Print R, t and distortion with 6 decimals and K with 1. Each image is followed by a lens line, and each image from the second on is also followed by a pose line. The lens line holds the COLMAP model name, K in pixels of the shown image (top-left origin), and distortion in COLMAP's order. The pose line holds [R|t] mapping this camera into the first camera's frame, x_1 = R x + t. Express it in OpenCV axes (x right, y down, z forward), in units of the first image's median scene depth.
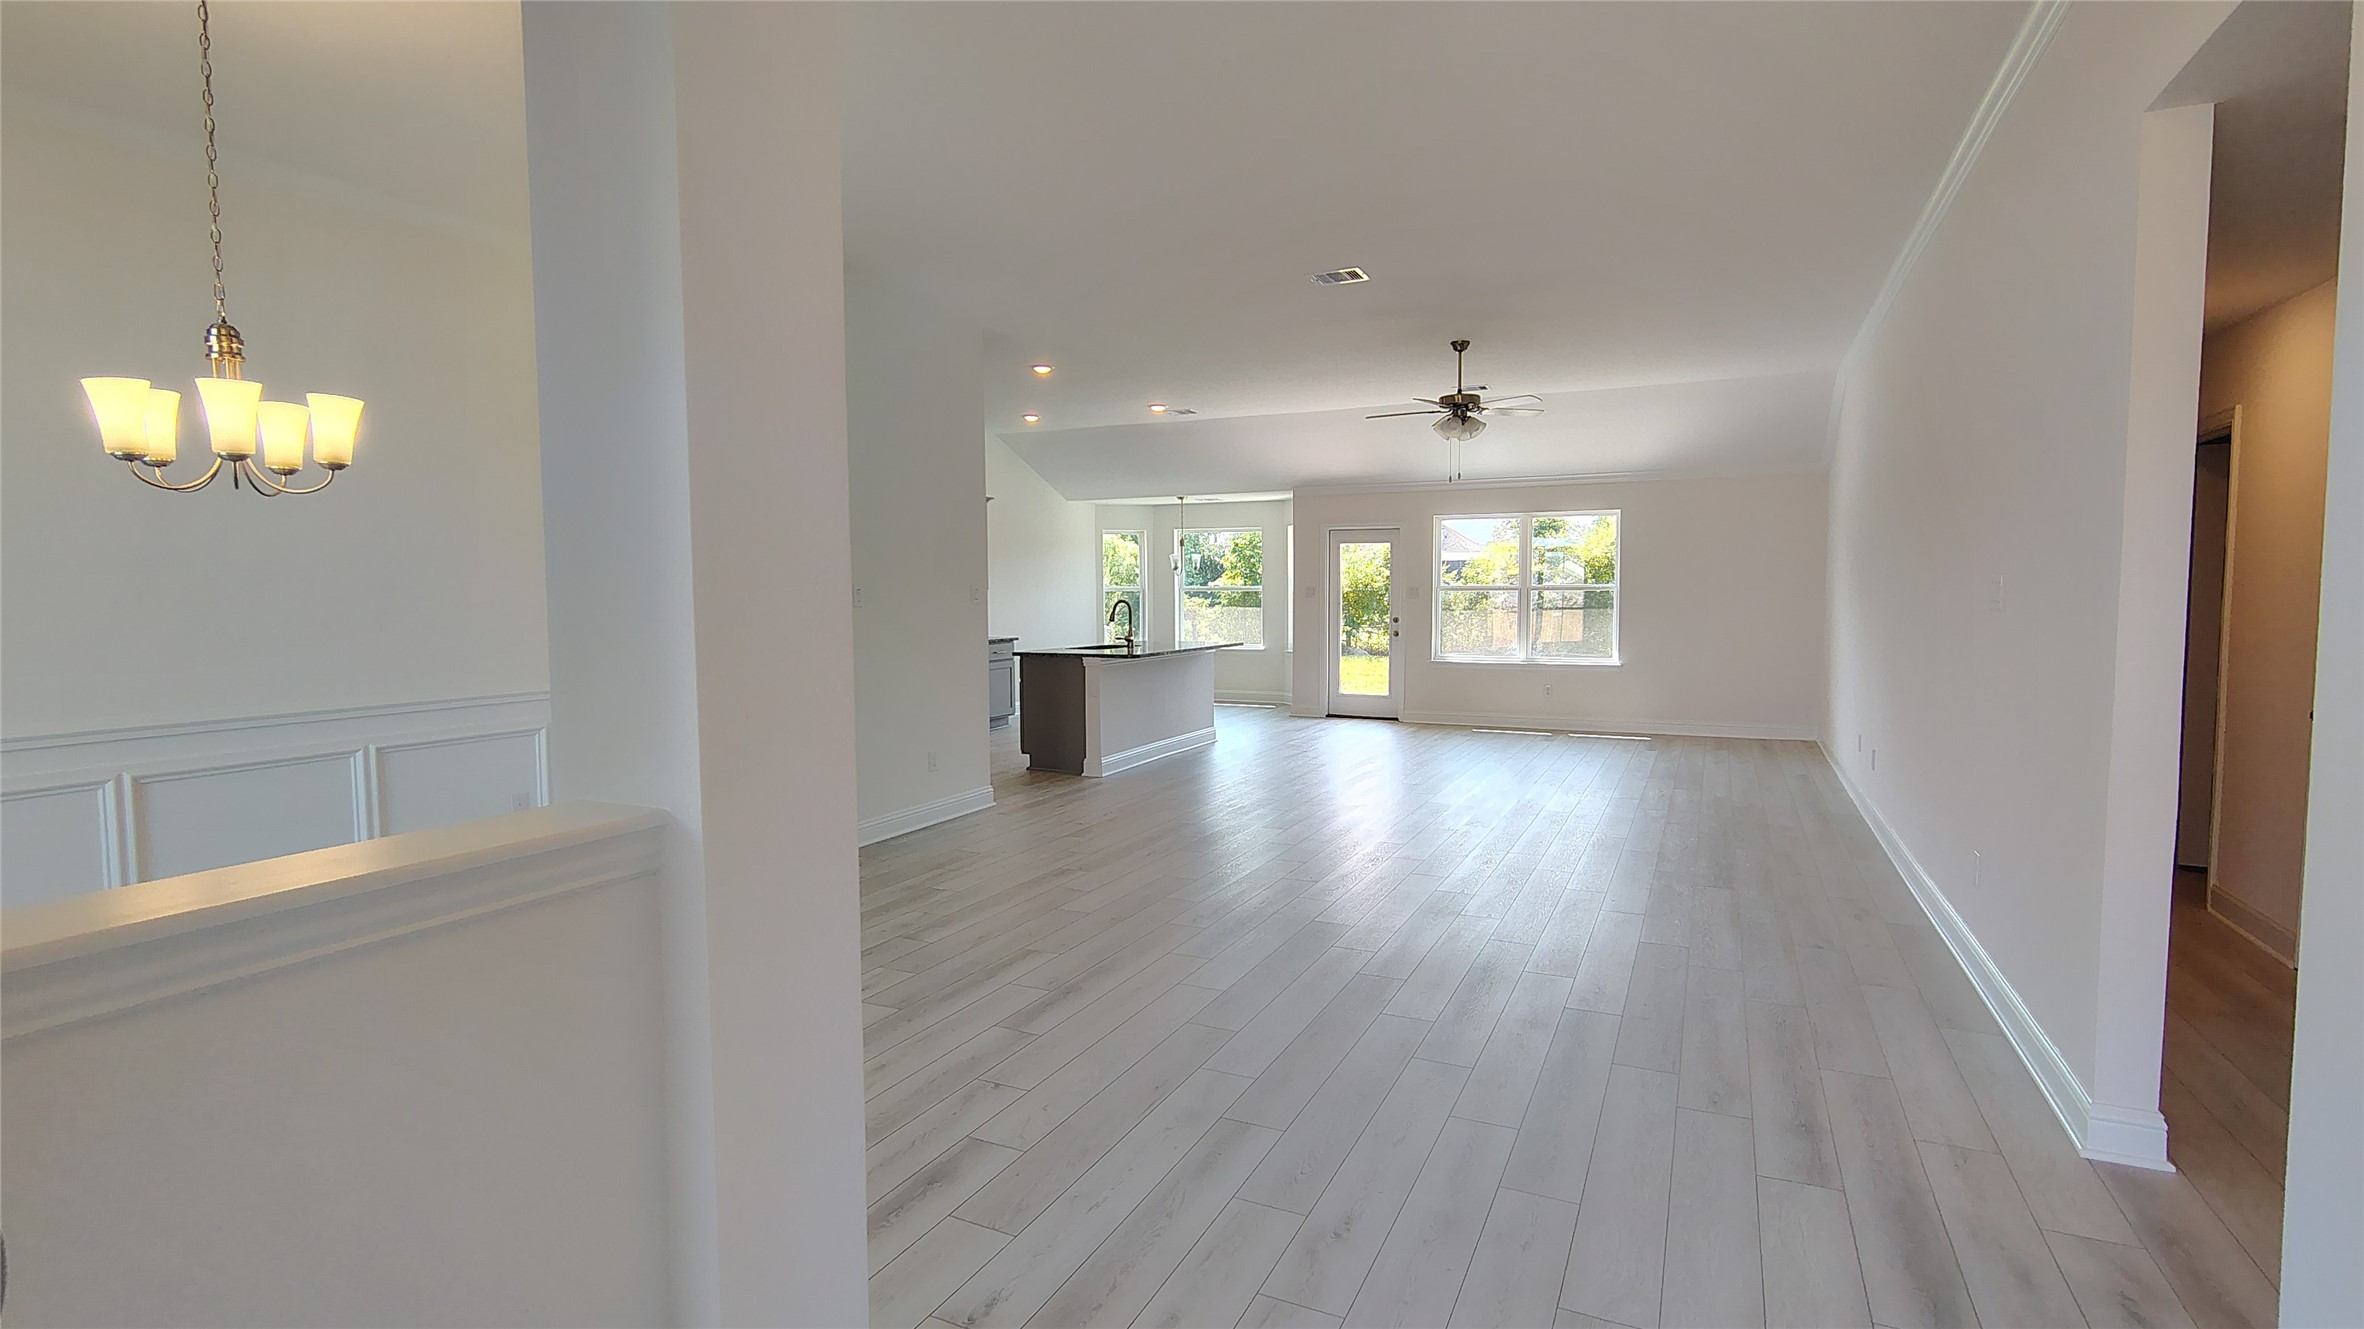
lens RADIAL K [[1112.5, 0, 1185.7], [0, 1112.5, 667.0], [0, 0, 1]] dist [-0.005125, -0.000156]
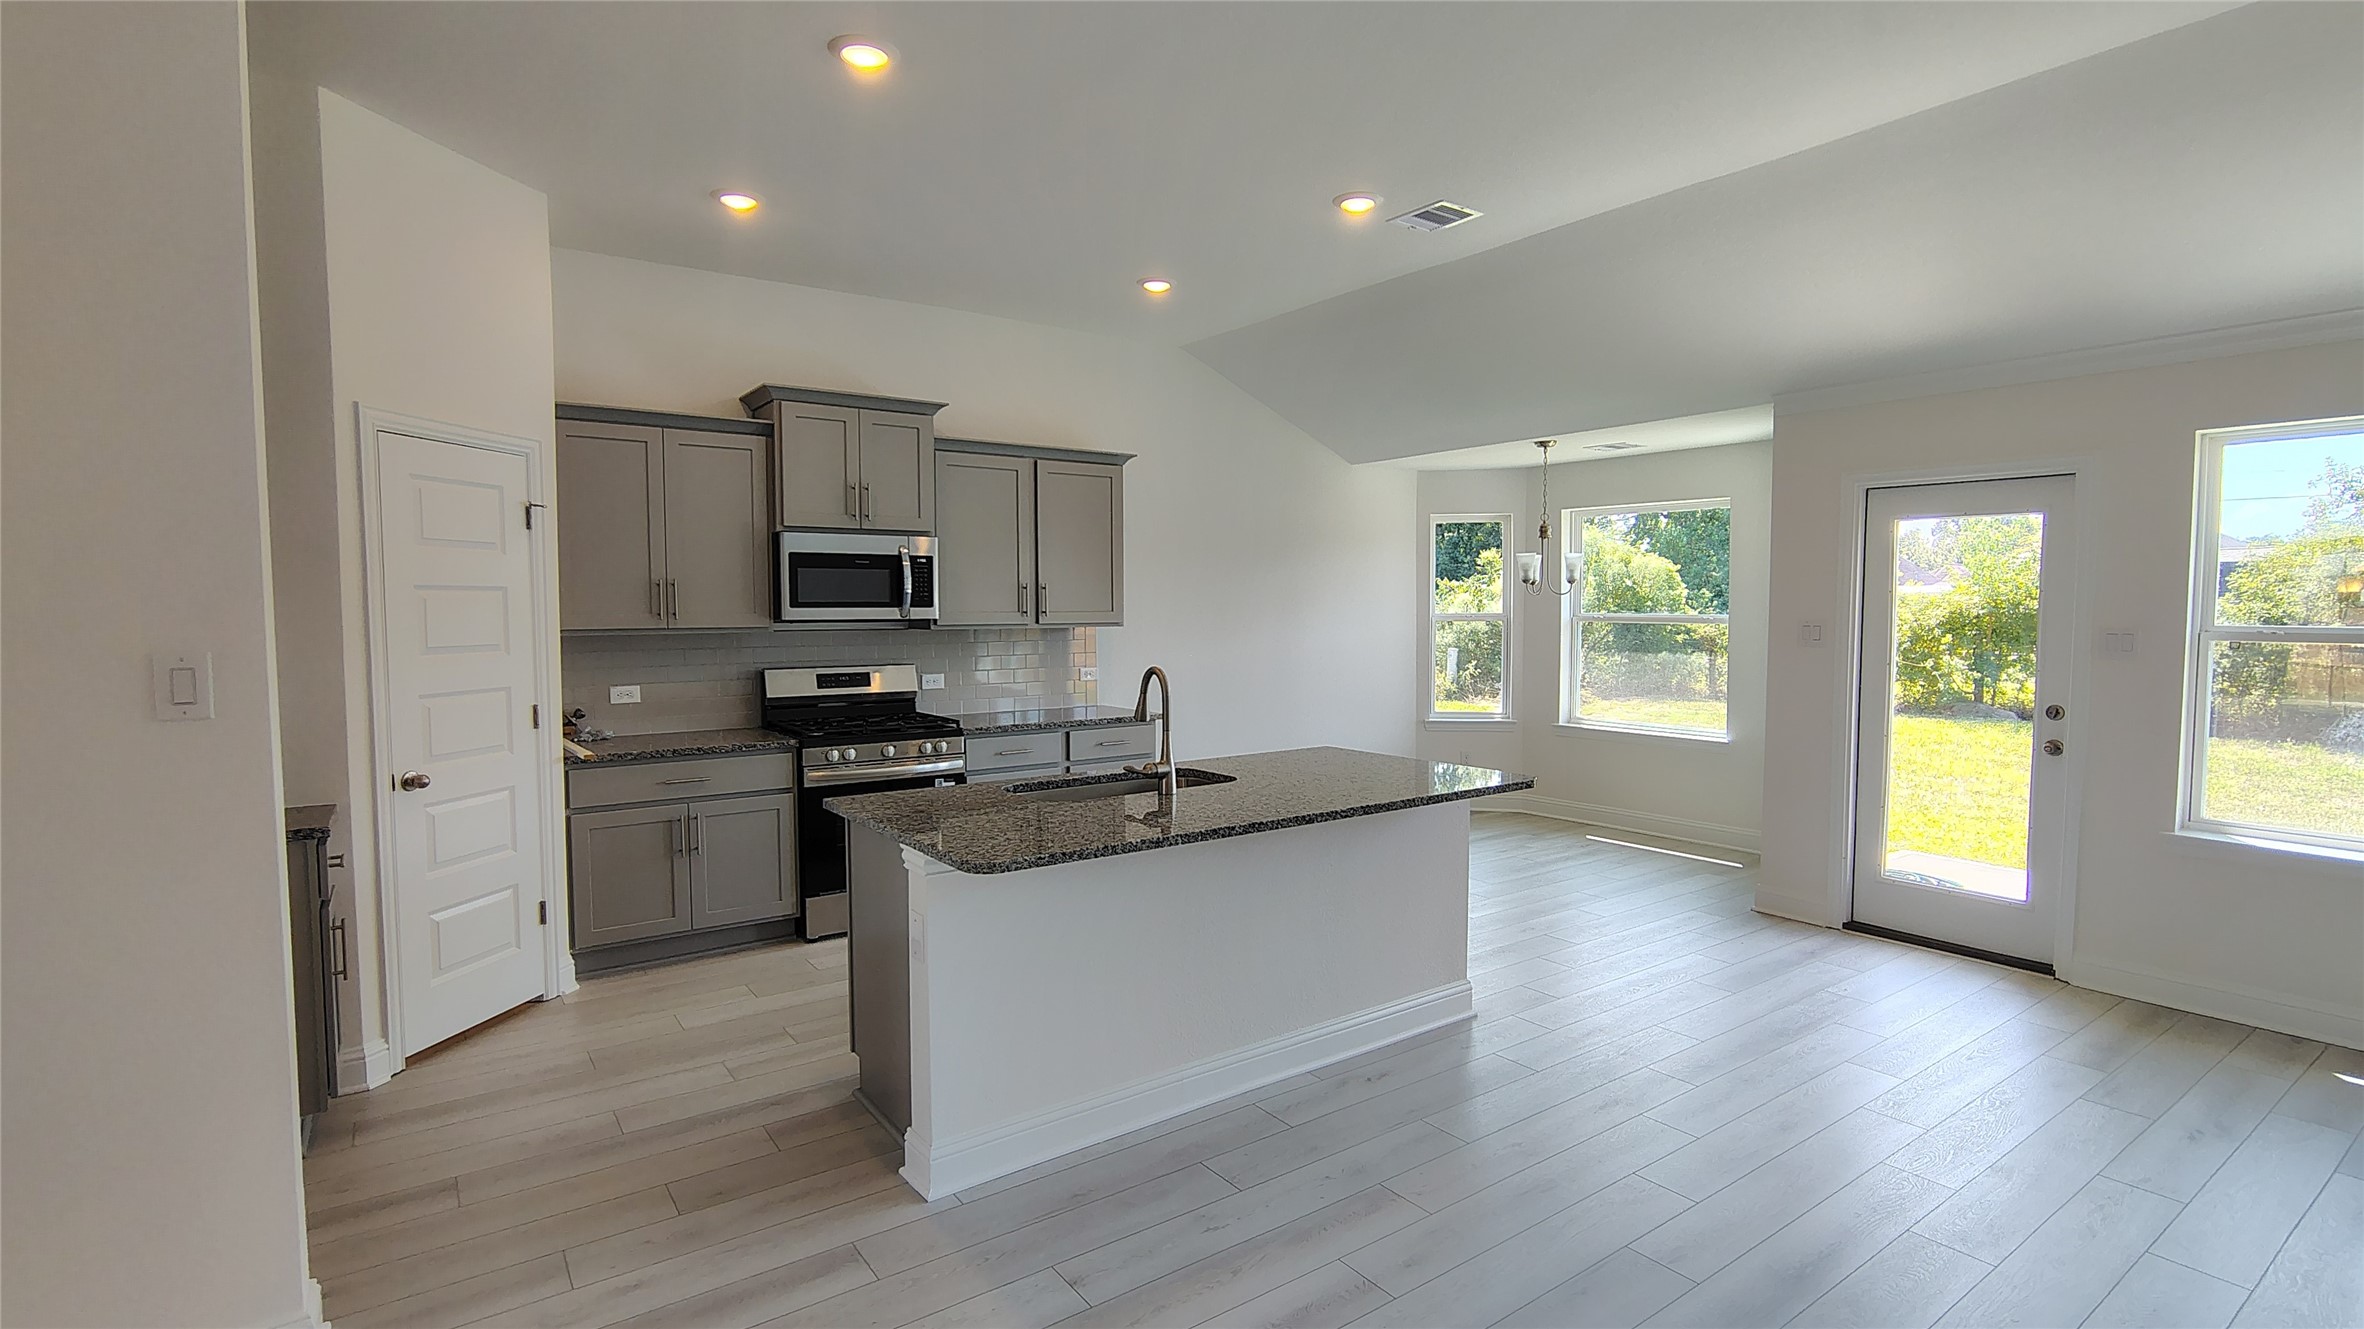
lens RADIAL K [[1112.5, 0, 1166.8], [0, 1112.5, 661.6], [0, 0, 1]] dist [-0.005125, -0.000156]
pose [[0.874680, 0.026292, -0.483987, 0.102769], [-0.033561, 0.999416, -0.006362, -0.045551], [0.483538, 0.021808, 0.875052, 0.504675]]
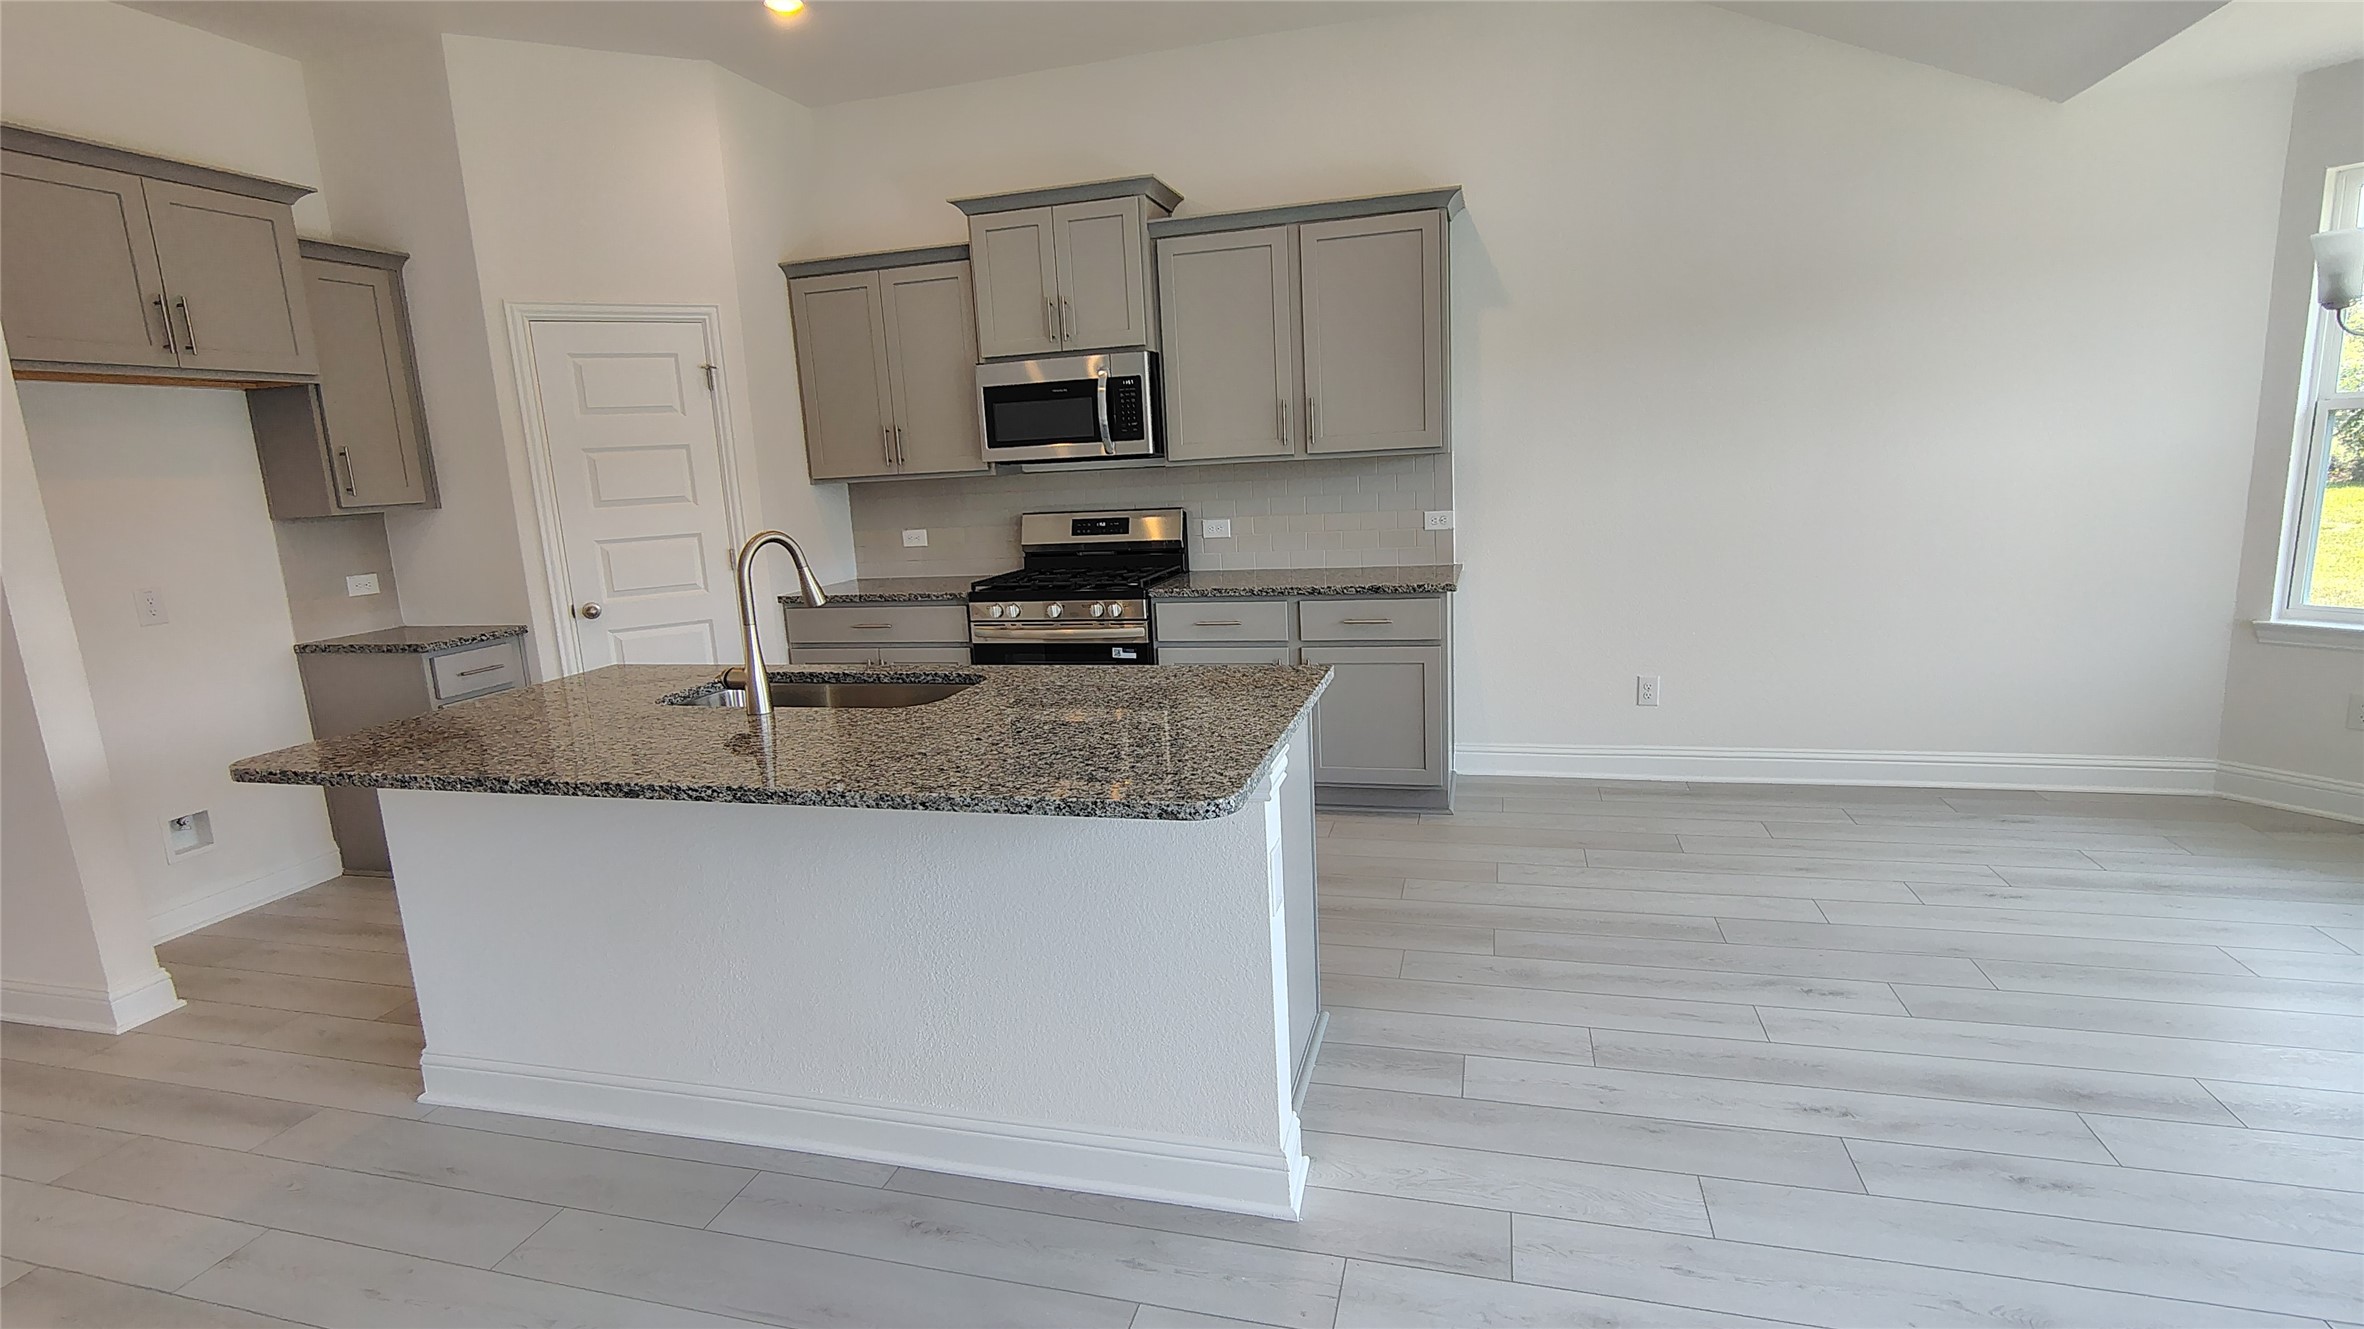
lens RADIAL K [[1112.5, 0, 1184.6], [0, 1112.5, 654.4], [0, 0, 1]] dist [-0.005125, -0.000156]
pose [[0.173622, 0.169281, -0.970154, 0.175599], [-0.014566, 0.985450, 0.169343, -0.059795], [0.984705, -0.015270, 0.173562, 0.804122]]
